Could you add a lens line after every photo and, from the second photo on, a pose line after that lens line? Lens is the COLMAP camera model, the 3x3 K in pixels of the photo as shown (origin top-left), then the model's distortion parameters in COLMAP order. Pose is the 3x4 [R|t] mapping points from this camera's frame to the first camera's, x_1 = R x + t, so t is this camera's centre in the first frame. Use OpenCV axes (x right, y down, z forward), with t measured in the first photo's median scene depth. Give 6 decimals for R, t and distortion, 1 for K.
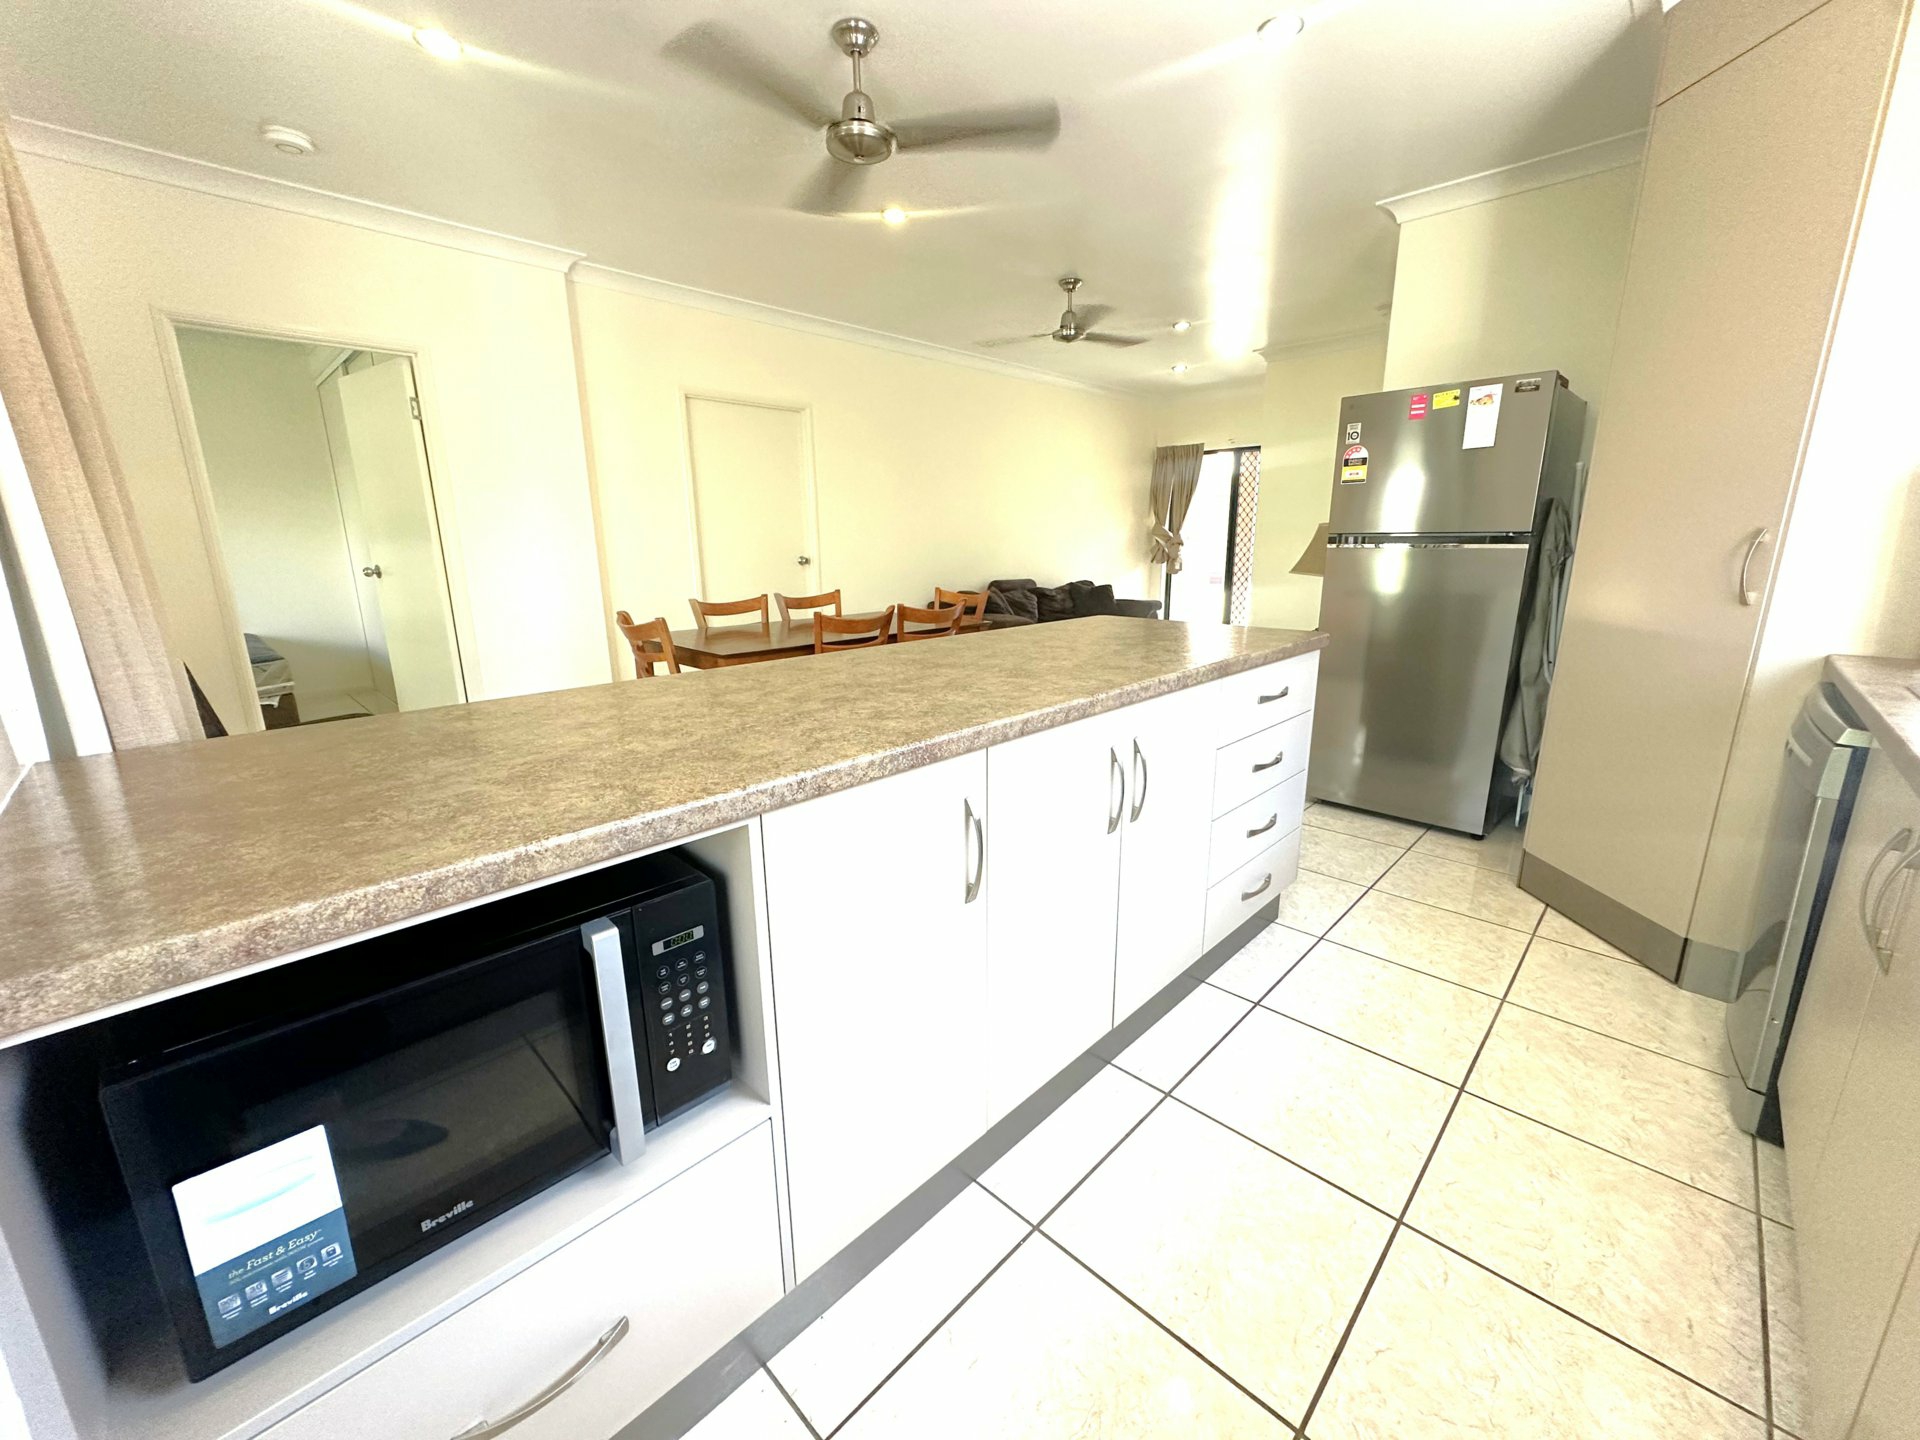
lens RADIAL K [[765.4, 0, 960.0], [0, 765.4, 720.0], [0, 0, 1]] dist [-0.002251, -0.000702]
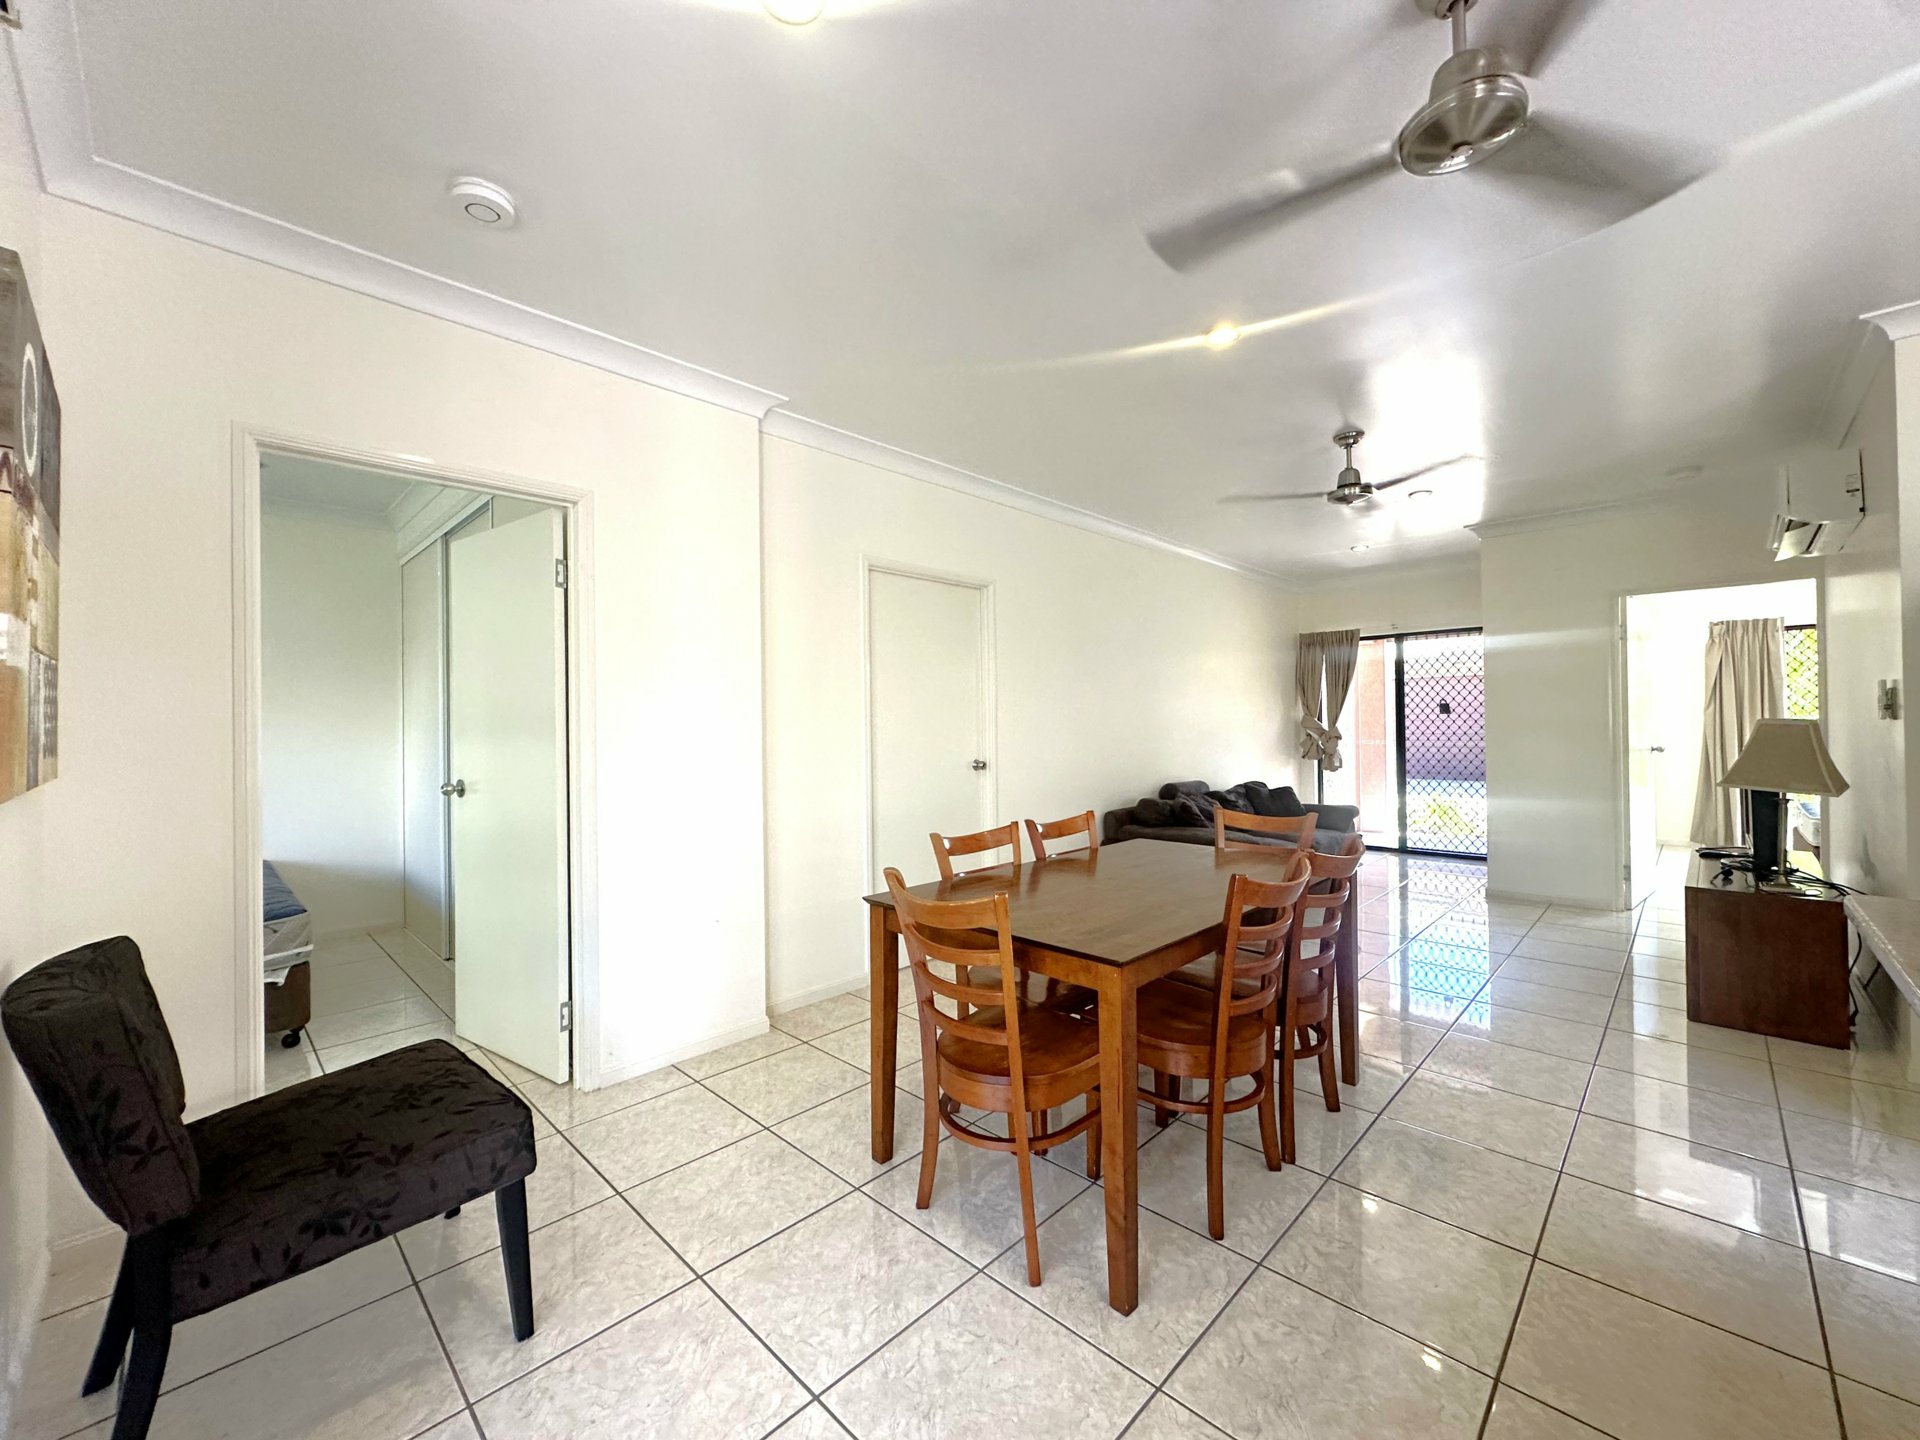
lens RADIAL K [[765.4, 0, 960.0], [0, 765.4, 720.0], [0, 0, 1]] dist [-0.002251, -0.000702]
pose [[0.999988, -0.004251, 0.002450, -0.265165], [0.004713, 0.970974, -0.239138, -0.074852], [-0.001363, 0.239147, 0.970983, 0.256204]]
